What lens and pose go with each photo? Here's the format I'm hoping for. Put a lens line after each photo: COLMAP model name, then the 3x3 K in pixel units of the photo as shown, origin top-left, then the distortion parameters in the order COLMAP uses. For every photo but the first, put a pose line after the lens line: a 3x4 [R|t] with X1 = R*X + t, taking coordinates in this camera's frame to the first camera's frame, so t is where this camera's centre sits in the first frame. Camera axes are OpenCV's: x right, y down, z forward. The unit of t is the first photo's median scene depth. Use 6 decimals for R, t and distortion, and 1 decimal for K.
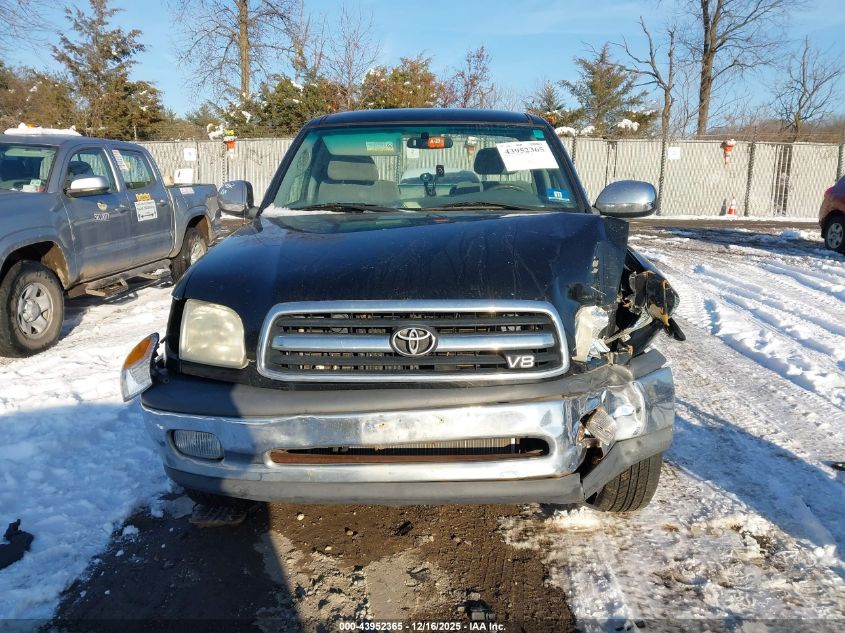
lens RADIAL K [[684.5, 0, 417.8], [0, 684.5, 312.0], [0, 0, 1]] dist [0.064333, -0.073546]
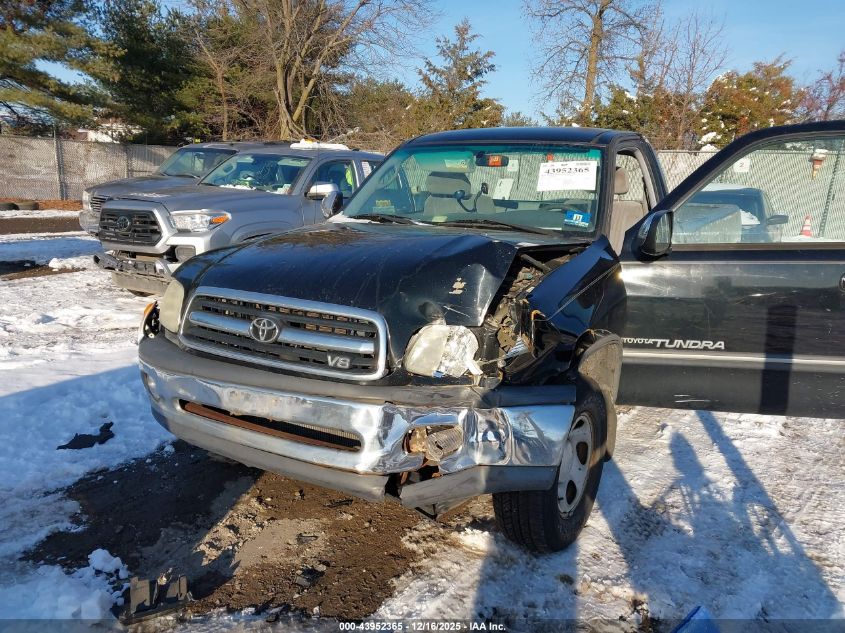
lens RADIAL K [[684.5, 0, 417.8], [0, 684.5, 312.0], [0, 0, 1]] dist [0.064333, -0.073546]
pose [[0.856584, 0.128404, -0.499777, 0.498390], [-0.135156, 0.990561, 0.022850, -0.031217], [0.497993, 0.047975, 0.865853, 0.062379]]
